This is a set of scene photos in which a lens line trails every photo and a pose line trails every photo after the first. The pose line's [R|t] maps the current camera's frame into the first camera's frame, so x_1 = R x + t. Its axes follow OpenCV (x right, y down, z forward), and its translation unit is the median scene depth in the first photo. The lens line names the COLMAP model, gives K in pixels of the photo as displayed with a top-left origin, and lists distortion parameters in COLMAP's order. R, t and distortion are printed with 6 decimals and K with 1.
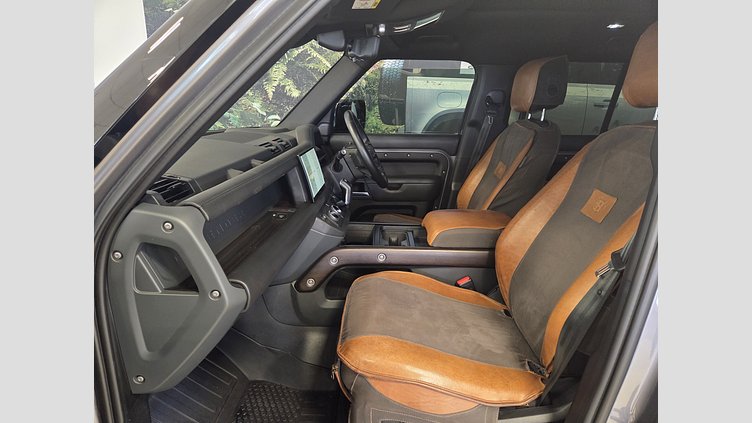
lens RADIAL K [[383.6, 0, 376.0], [0, 383.6, 211.5], [0, 0, 1]] dist [0.044349, -0.000406]
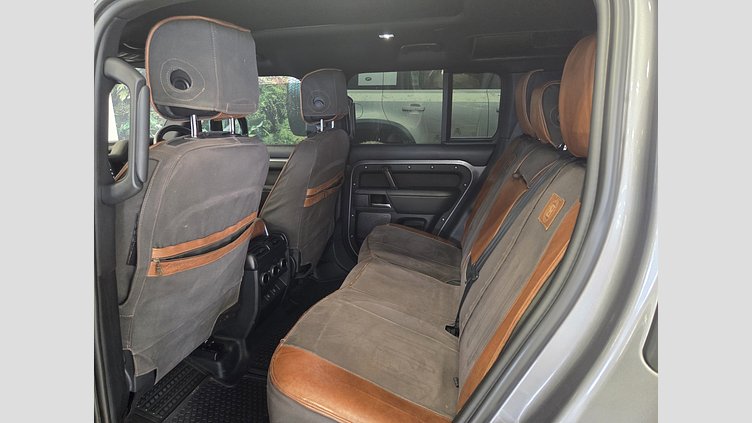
lens RADIAL K [[383.6, 0, 376.0], [0, 383.6, 211.5], [0, 0, 1]] dist [0.044349, -0.000406]
pose [[0.990169, -0.007603, -0.139670, 0.393250], [0.002485, 0.999320, -0.036781, 0.023342], [0.139855, 0.036073, 0.989515, -0.014523]]
